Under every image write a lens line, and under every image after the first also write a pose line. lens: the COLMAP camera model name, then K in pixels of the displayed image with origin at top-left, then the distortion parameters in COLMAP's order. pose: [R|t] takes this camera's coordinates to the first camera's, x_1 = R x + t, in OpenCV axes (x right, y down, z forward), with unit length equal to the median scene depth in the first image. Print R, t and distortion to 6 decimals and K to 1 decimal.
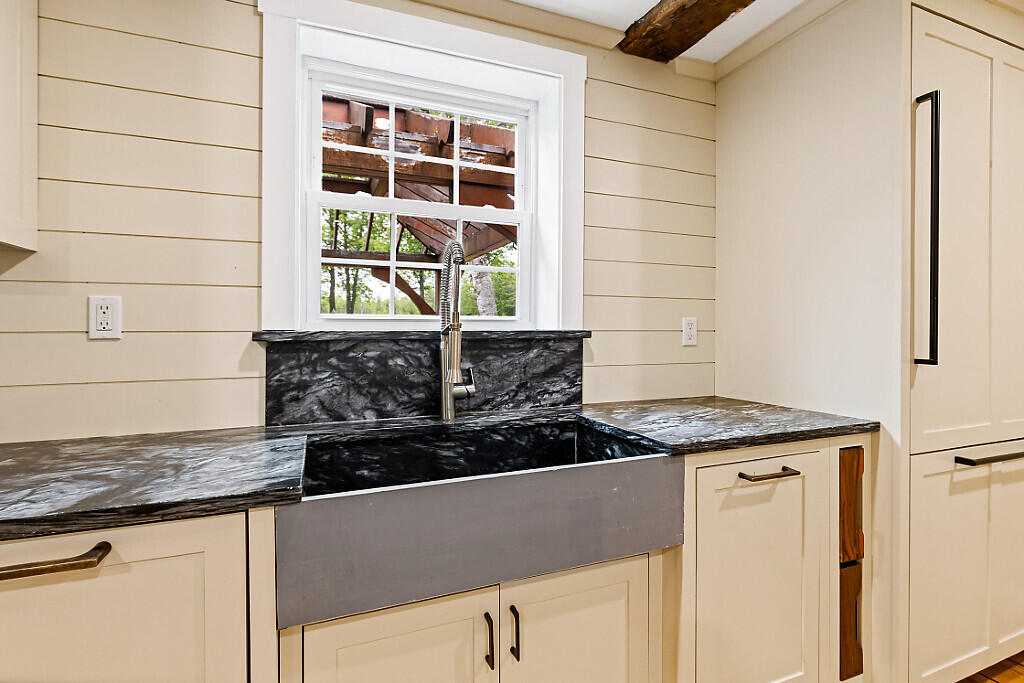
lens RADIAL K [[465.4, 0, 490.3], [0, 465.4, 332.8], [0, 0, 1]] dist [-0.000674, -0.000898]
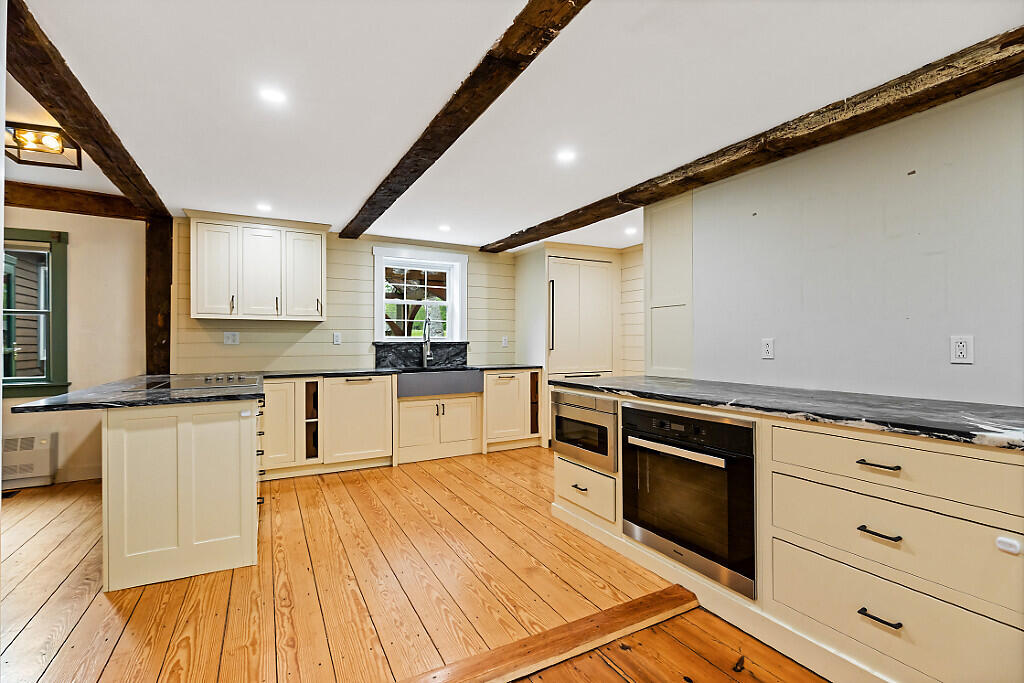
lens RADIAL K [[465.4, 0, 503.1], [0, 465.4, 341.1], [0, 0, 1]] dist [-0.000674, -0.000898]
pose [[0.990568, -0.001925, 0.137012, 0.008707], [0.003306, 0.999946, -0.009850, 0.026616], [-0.136985, 0.010210, 0.990520, -2.502557]]
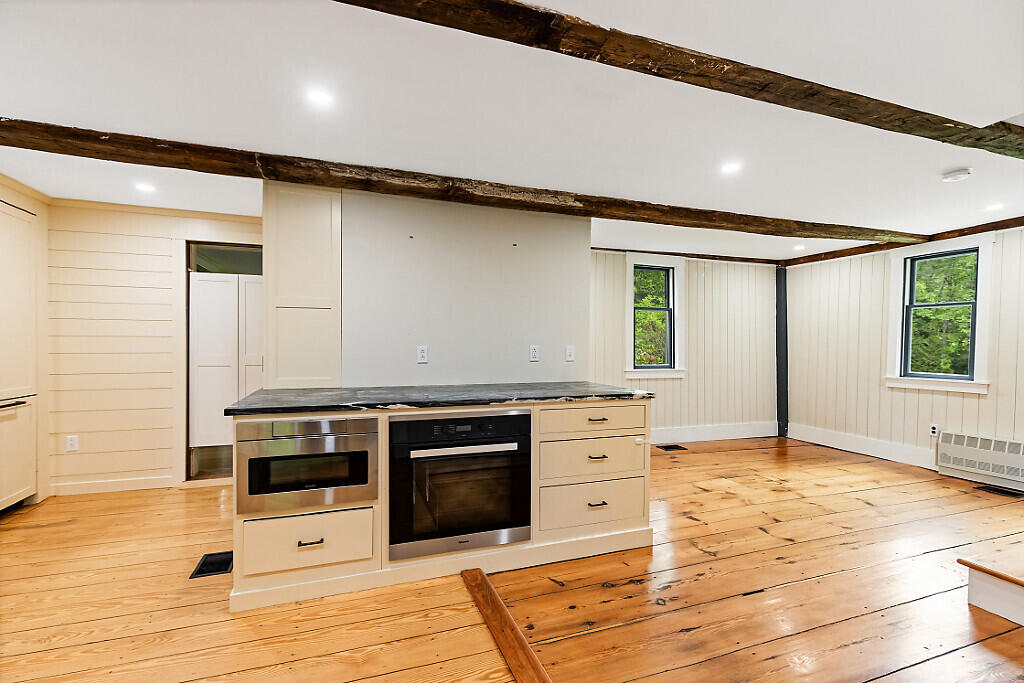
lens RADIAL K [[465.4, 0, 506.8], [0, 465.4, 349.2], [0, 0, 1]] dist [-0.000674, -0.000898]
pose [[0.003816, -0.011485, 0.999927, -0.867664], [0.000114, 0.999934, 0.011485, -0.006985], [-0.999993, 0.000071, 0.003817, -1.250158]]
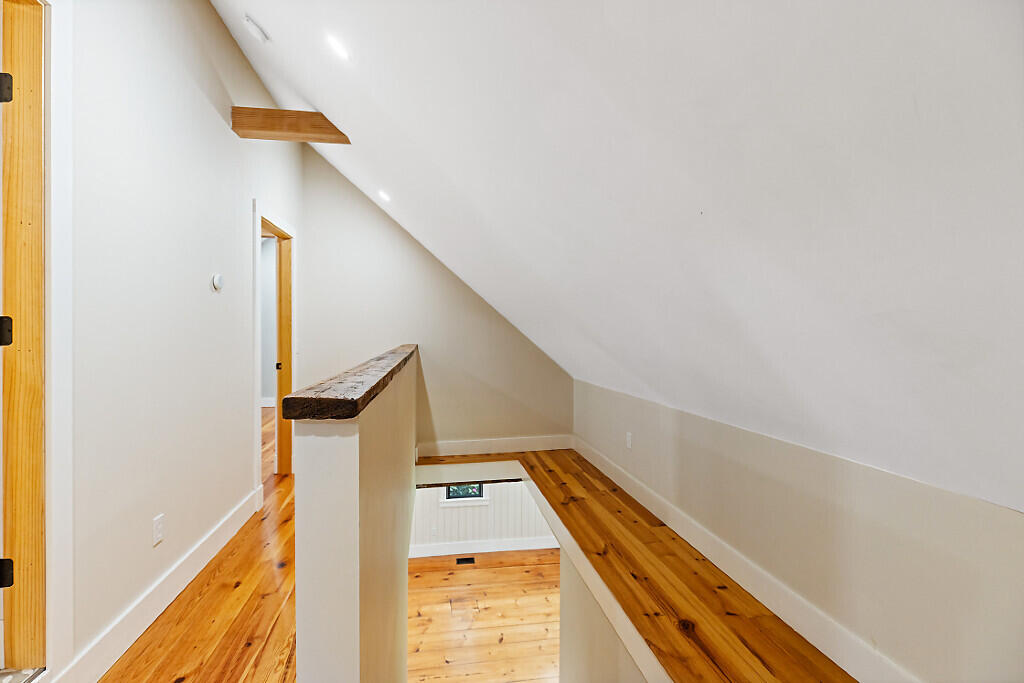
lens RADIAL K [[465.4, 0, 511.0], [0, 465.4, 334.8], [0, 0, 1]] dist [-0.000674, -0.000898]
pose [[0.184026, -0.005262, 0.982907, -2.124204], [0.007127, 0.999967, 0.004019, -1.657144], [-0.982896, 0.006266, 0.184057, -3.904422]]
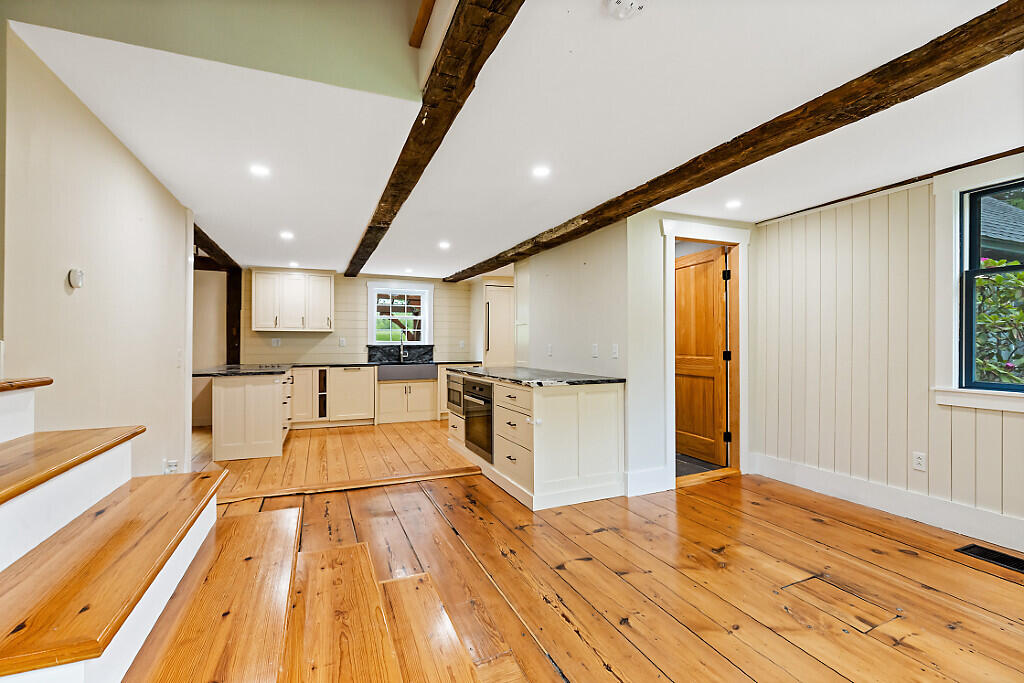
lens RADIAL K [[465.4, 0, 504.5], [0, 465.4, 340.8], [0, 0, 1]] dist [-0.000674, -0.000898]
pose [[0.999183, -0.000025, 0.040414, 0.819998], [0.000547, 0.999917, -0.012893, 0.018505], [-0.040411, 0.012905, 0.999100, -4.131793]]
